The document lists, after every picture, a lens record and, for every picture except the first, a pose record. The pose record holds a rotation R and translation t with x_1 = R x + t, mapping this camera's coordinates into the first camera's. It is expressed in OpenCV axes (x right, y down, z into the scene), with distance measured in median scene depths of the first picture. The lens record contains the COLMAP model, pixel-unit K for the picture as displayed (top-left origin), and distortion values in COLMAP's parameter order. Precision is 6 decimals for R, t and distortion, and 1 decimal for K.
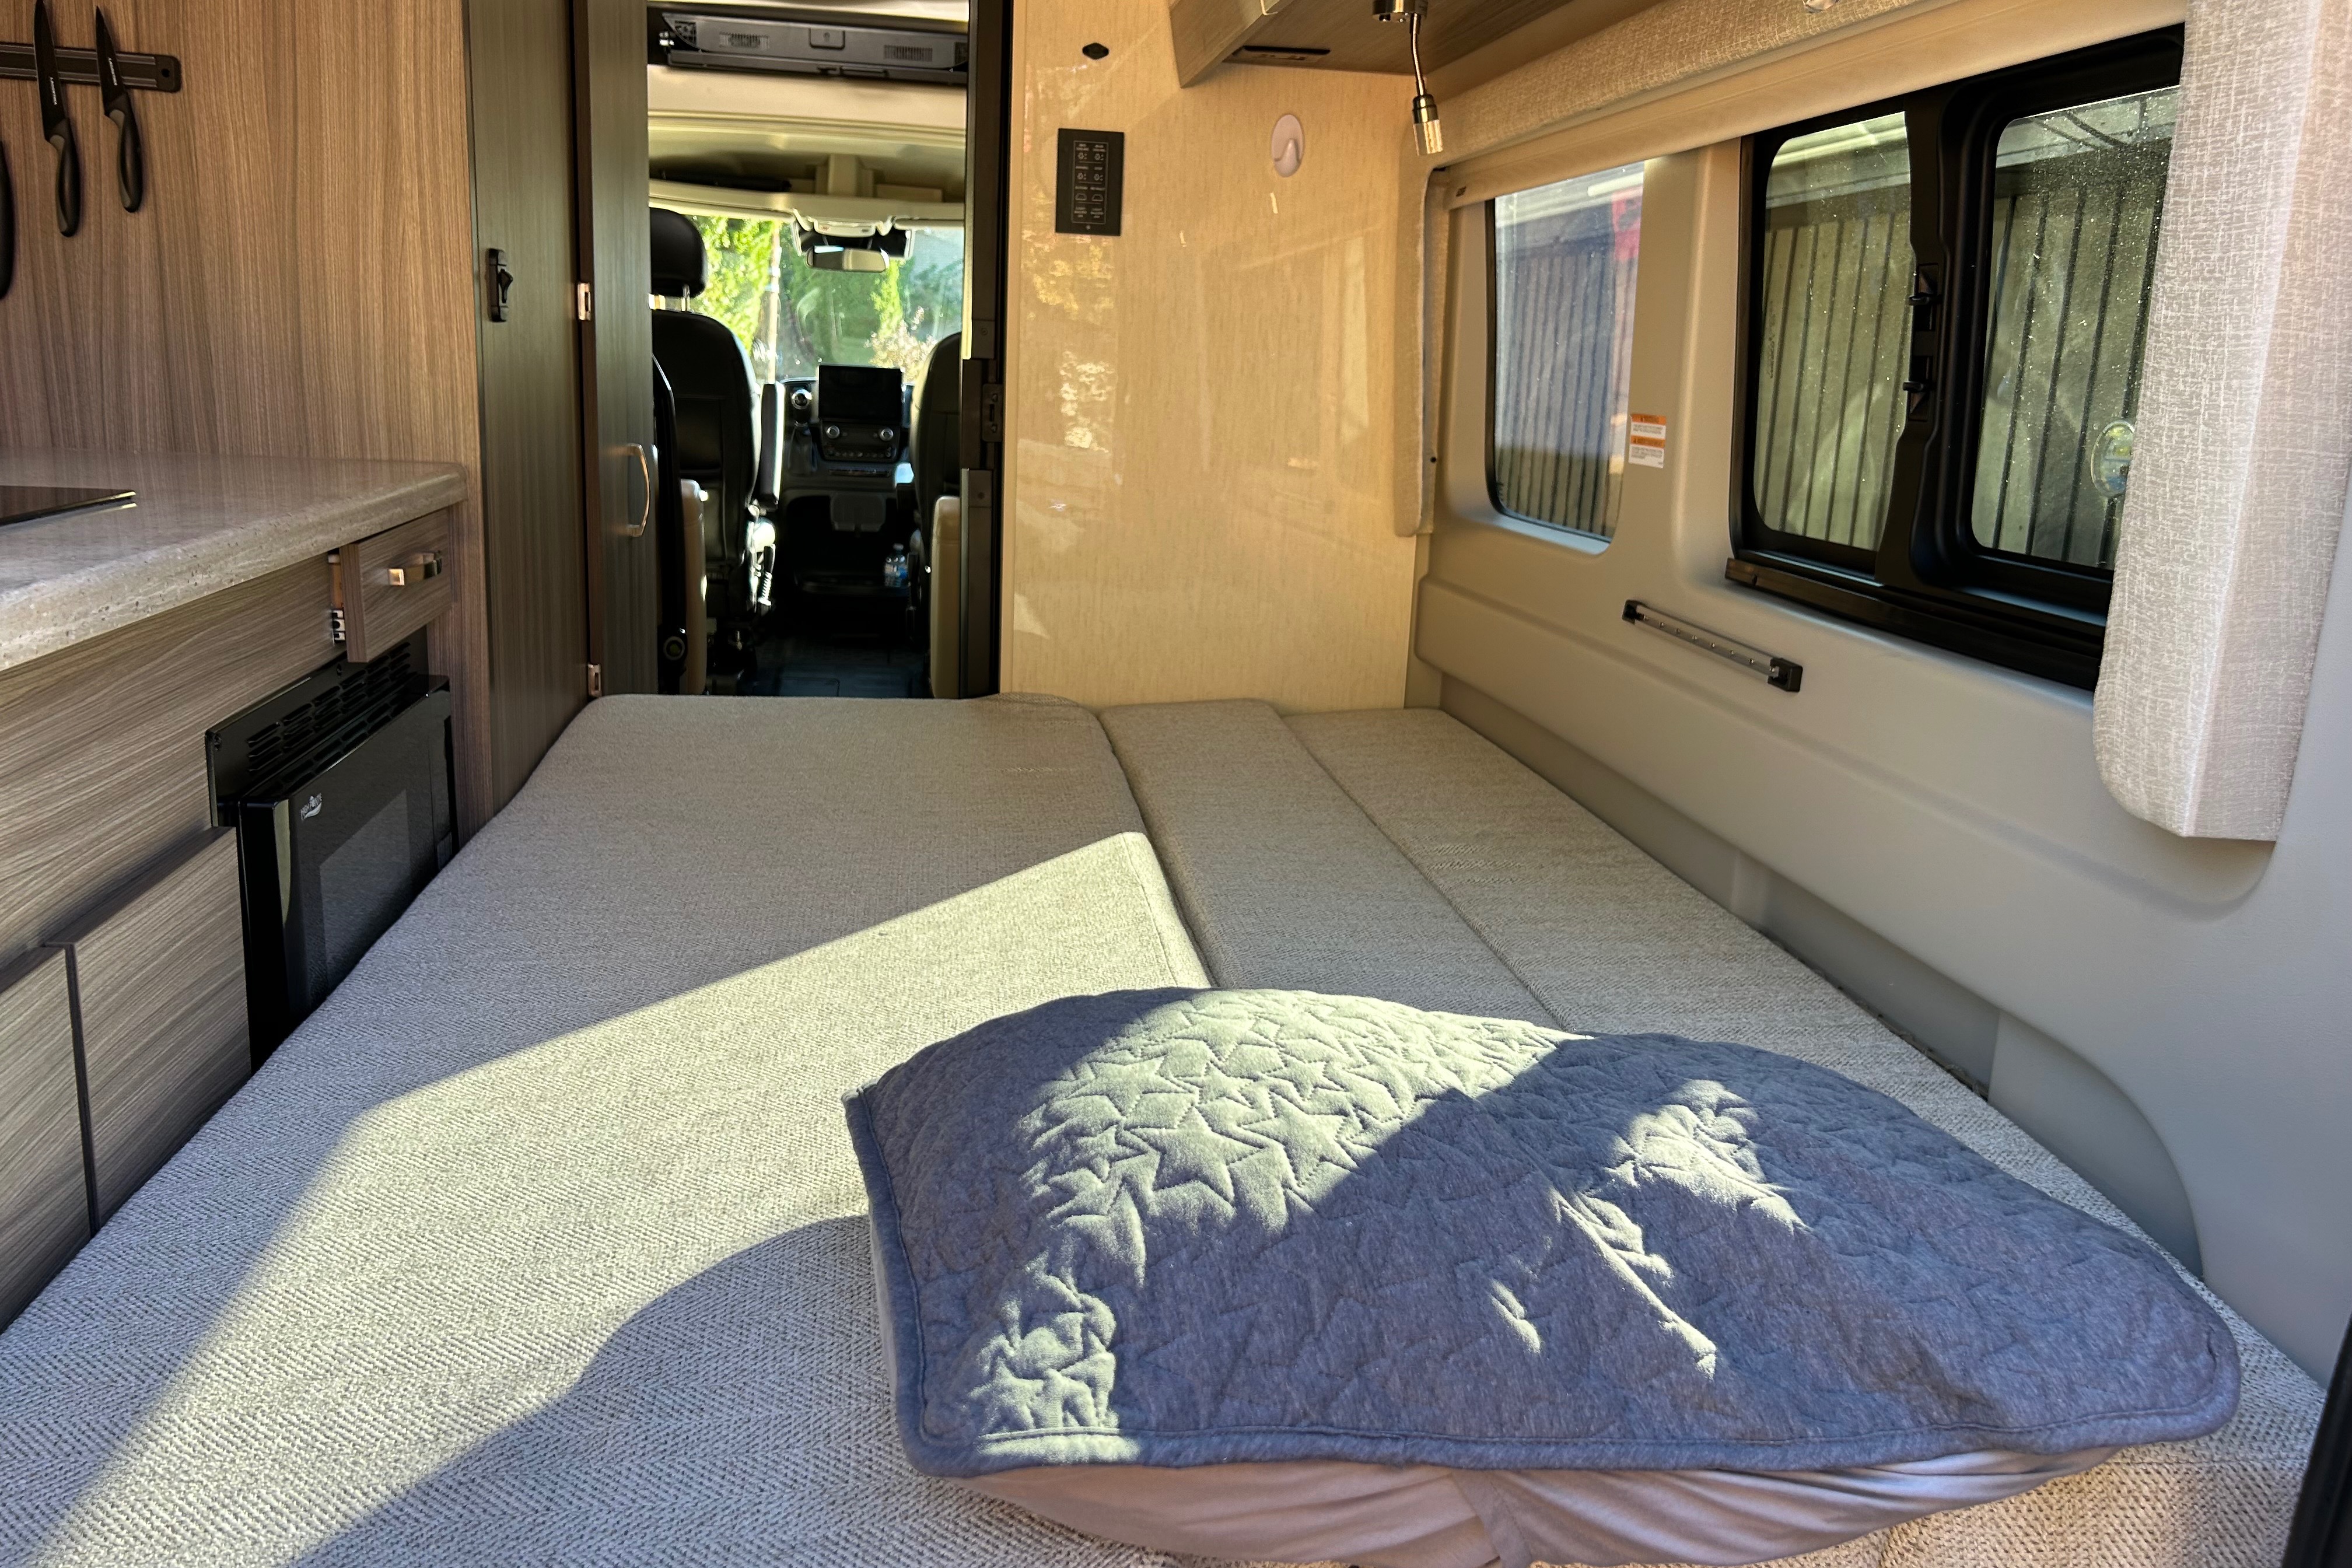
lens RADIAL K [[1784.1, 0, 1176.0], [0, 1784.1, 784.0], [0, 0, 1]] dist [-0.007578, -0.009335]
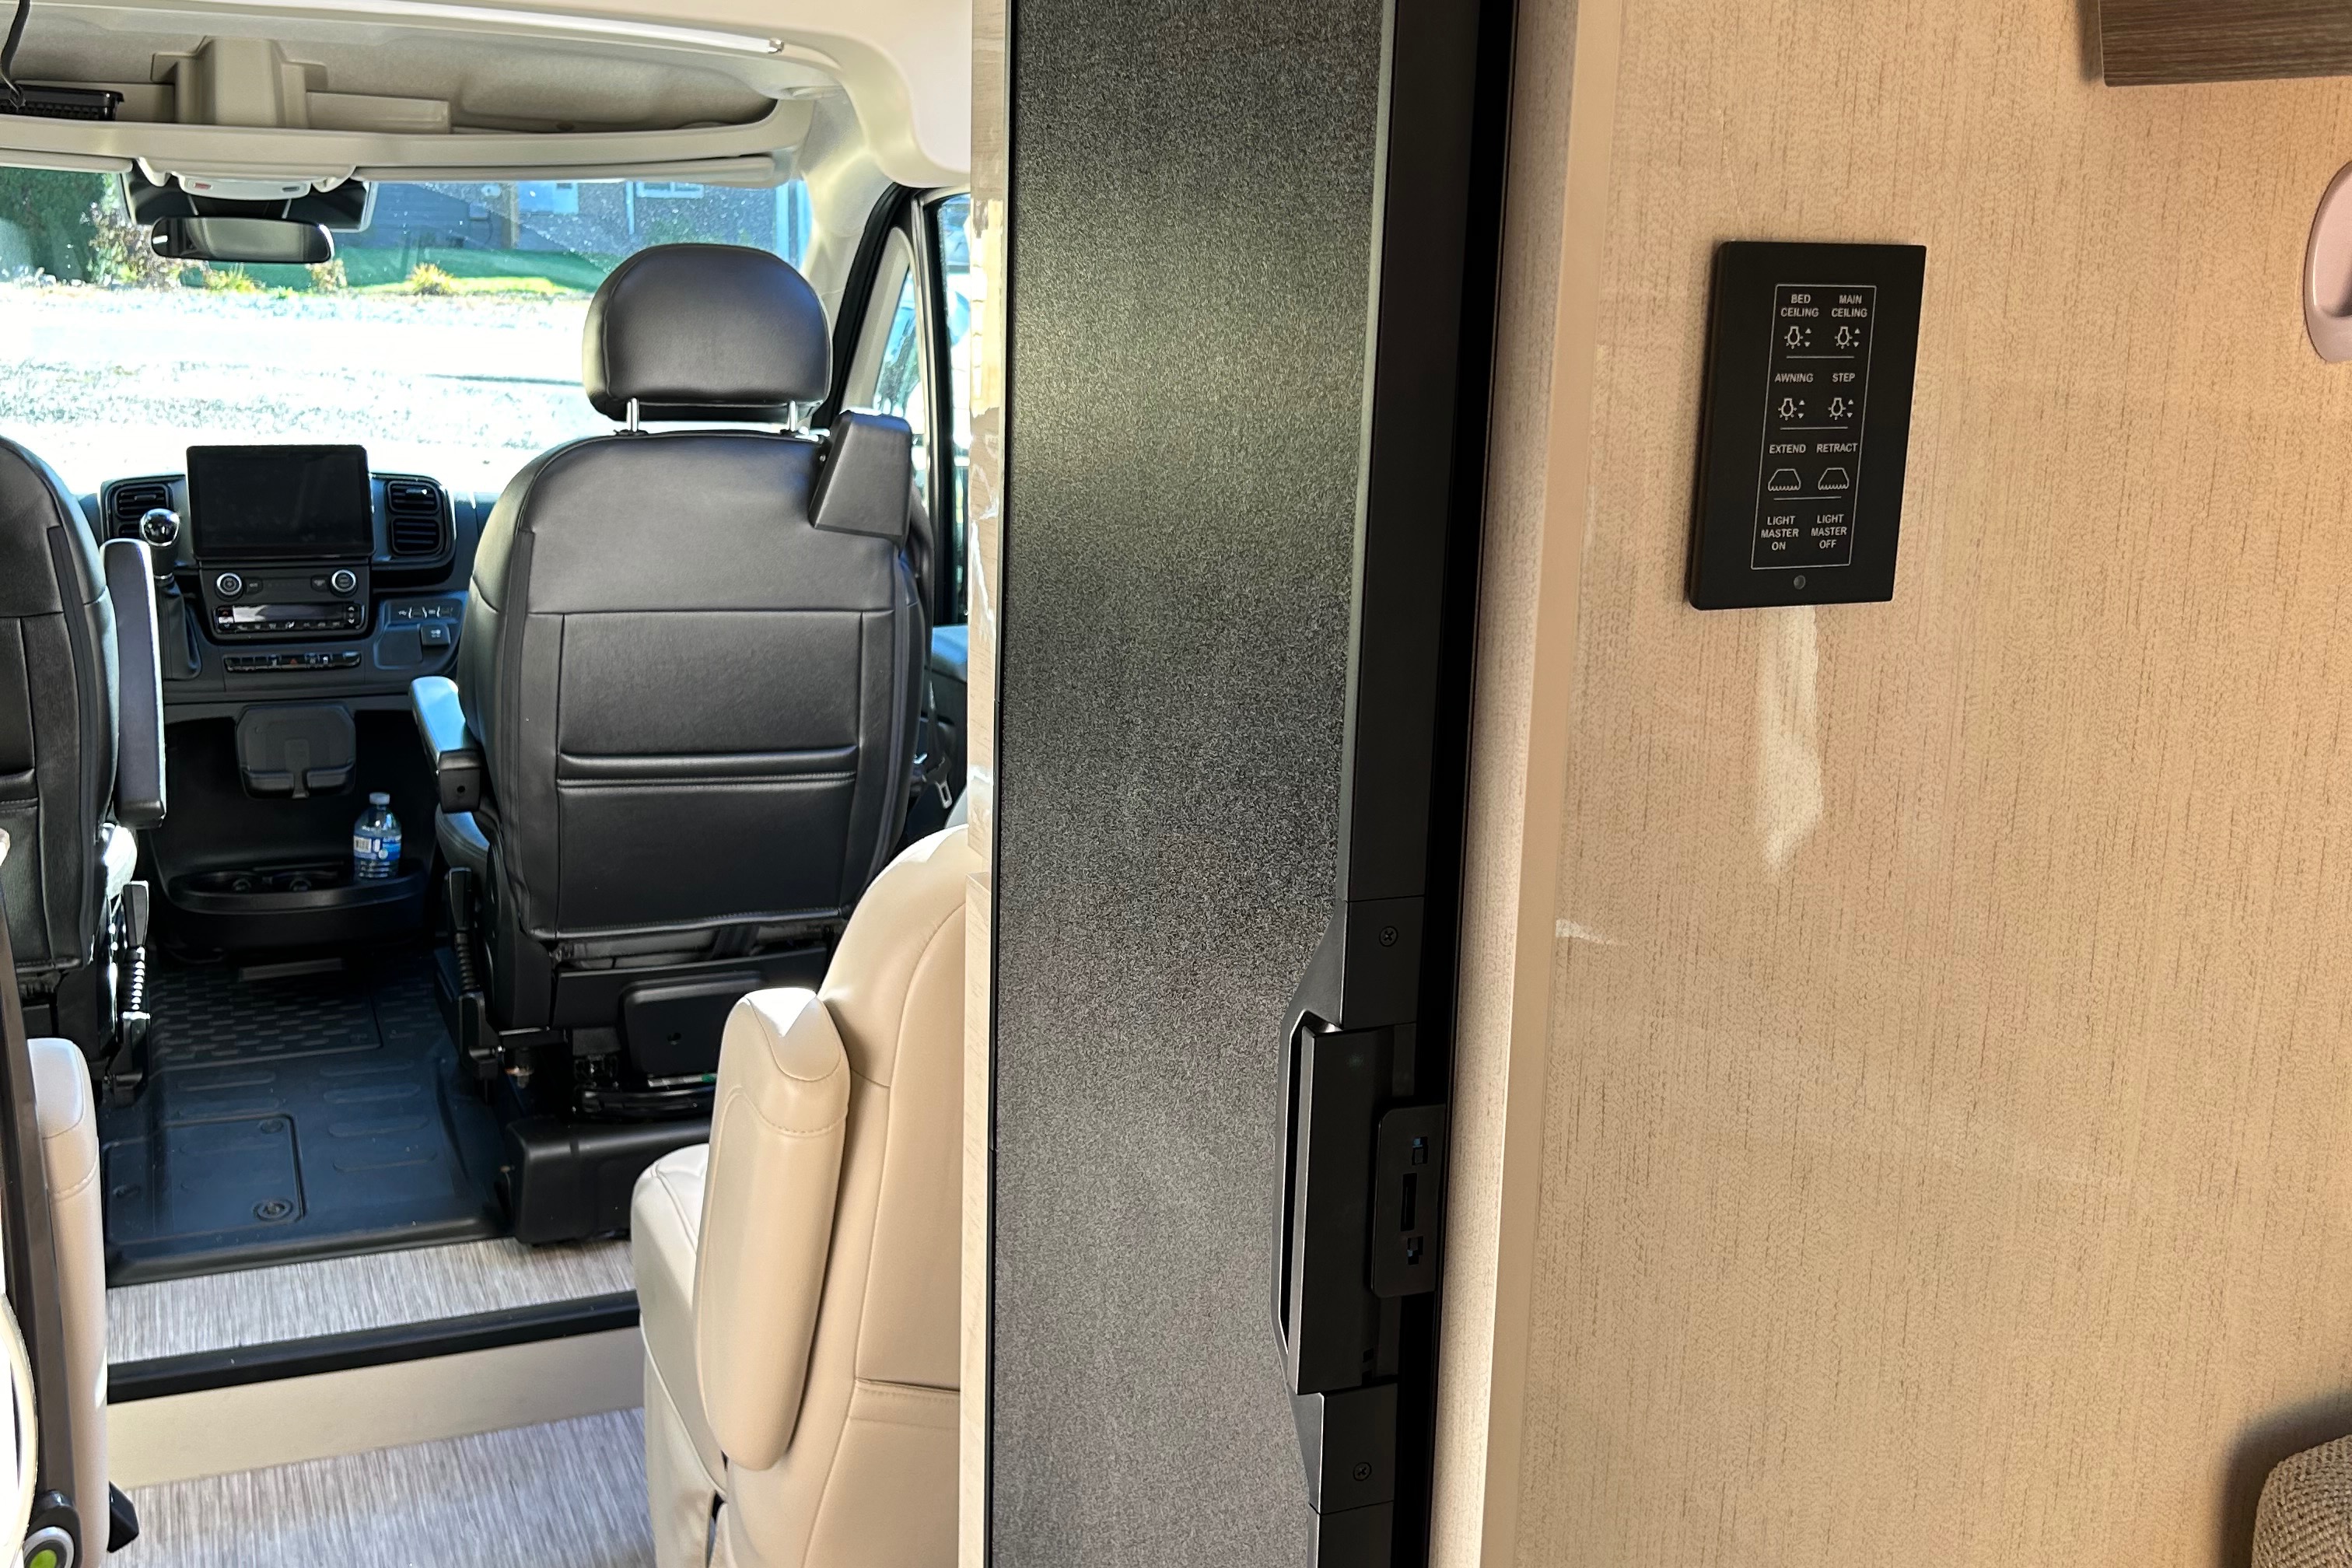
lens RADIAL K [[2360.5, 0, 1175.9], [0, 2360.5, 687.2], [0, 0, 1]] dist [0.058123, -0.005777]
pose [[0.966215, -0.063155, 0.249880, -0.148564], [0.072465, 0.996972, -0.028222, -0.184261], [-0.247341, 0.045376, 0.967865, 0.420615]]
